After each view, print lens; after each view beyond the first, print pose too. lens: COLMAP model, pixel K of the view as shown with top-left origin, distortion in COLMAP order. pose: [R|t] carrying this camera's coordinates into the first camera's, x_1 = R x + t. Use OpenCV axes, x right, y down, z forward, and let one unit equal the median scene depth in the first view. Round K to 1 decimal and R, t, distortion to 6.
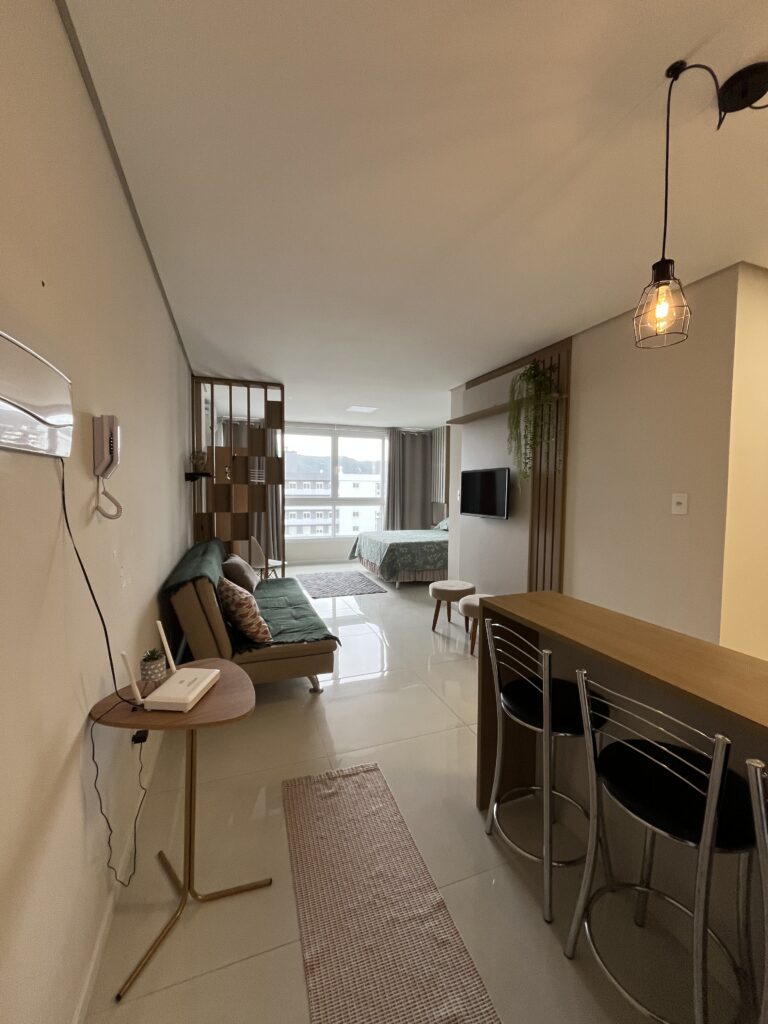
lens RADIAL K [[417.4, 0, 383.7], [0, 417.4, 513.0], [0, 0, 1]] dist [-0.000941, -0.000233]
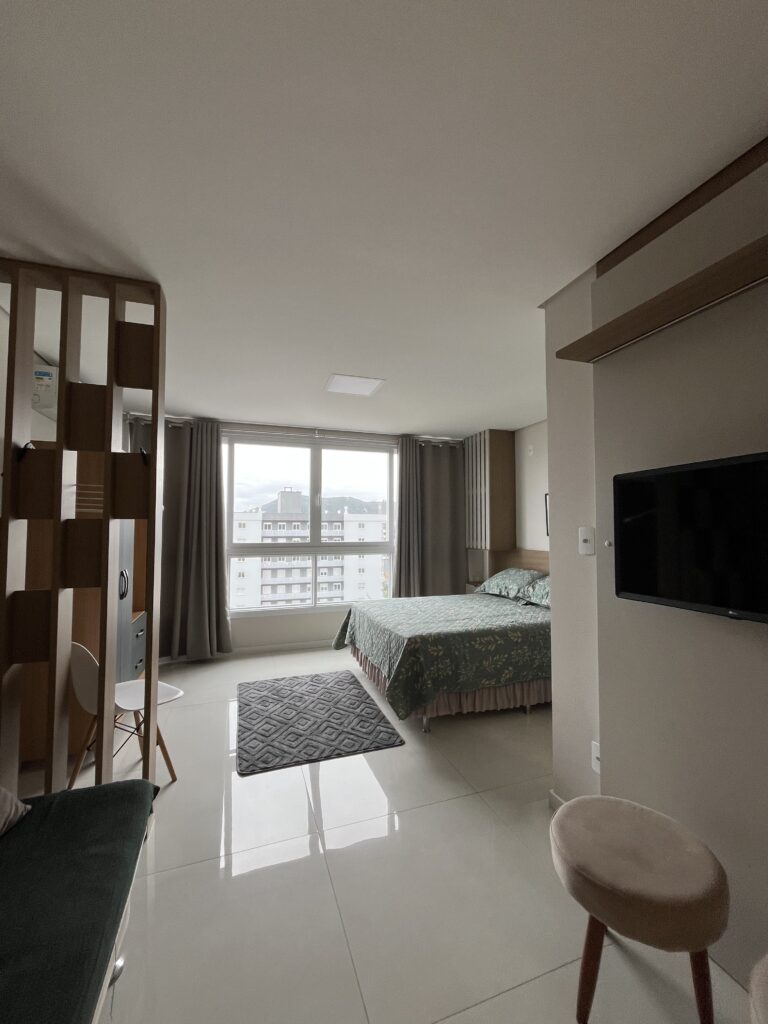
lens RADIAL K [[417.4, 0, 383.9], [0, 417.4, 511.2], [0, 0, 1]] dist [-0.000941, -0.000233]
pose [[0.999821, -0.011759, -0.014789, -0.006510], [0.010212, 0.994871, -0.100634, -0.034492], [0.015896, 0.100465, 0.994814, 0.637548]]
